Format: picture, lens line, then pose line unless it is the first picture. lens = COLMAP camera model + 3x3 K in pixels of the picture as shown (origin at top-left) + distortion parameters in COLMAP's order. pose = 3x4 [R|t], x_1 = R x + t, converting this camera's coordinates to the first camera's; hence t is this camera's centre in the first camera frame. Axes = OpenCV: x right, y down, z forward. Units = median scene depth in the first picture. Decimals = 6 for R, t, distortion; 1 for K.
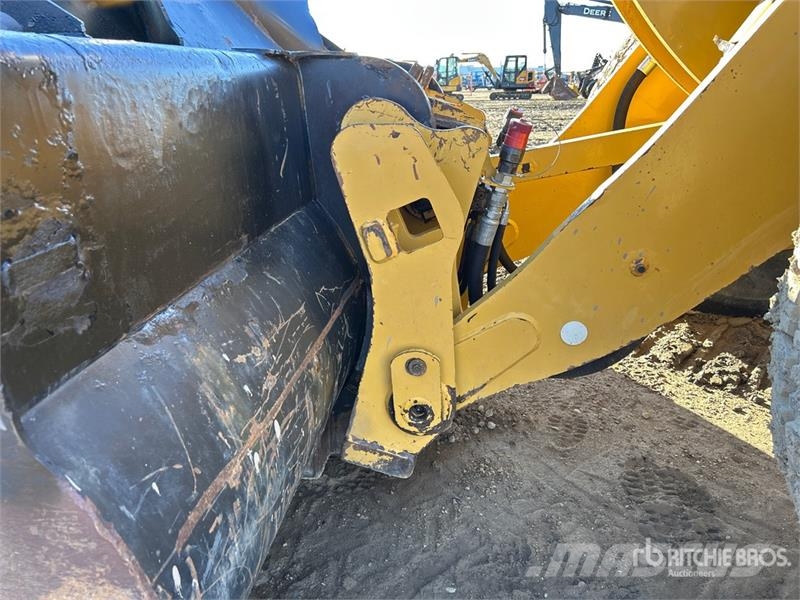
lens RADIAL K [[589.1, 0, 416.3], [0, 589.1, 300.2], [0, 0, 1]] dist [0.076921, -0.115917]
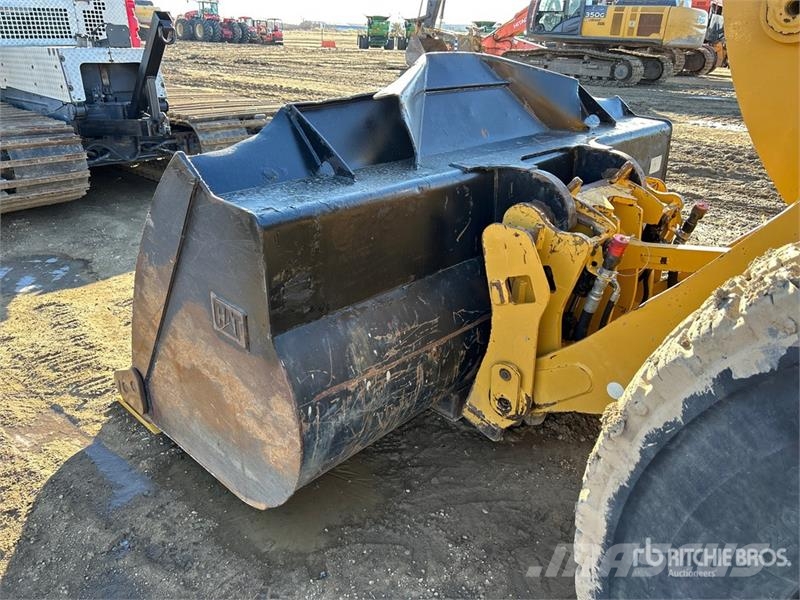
lens RADIAL K [[589.1, 0, 416.3], [0, 589.1, 300.2], [0, 0, 1]] dist [0.076921, -0.115917]
pose [[0.809452, 0.284121, -0.513870, 0.603750], [-0.255109, 0.958396, 0.128051, -0.234724], [0.528873, 0.027441, 0.848257, -0.504584]]
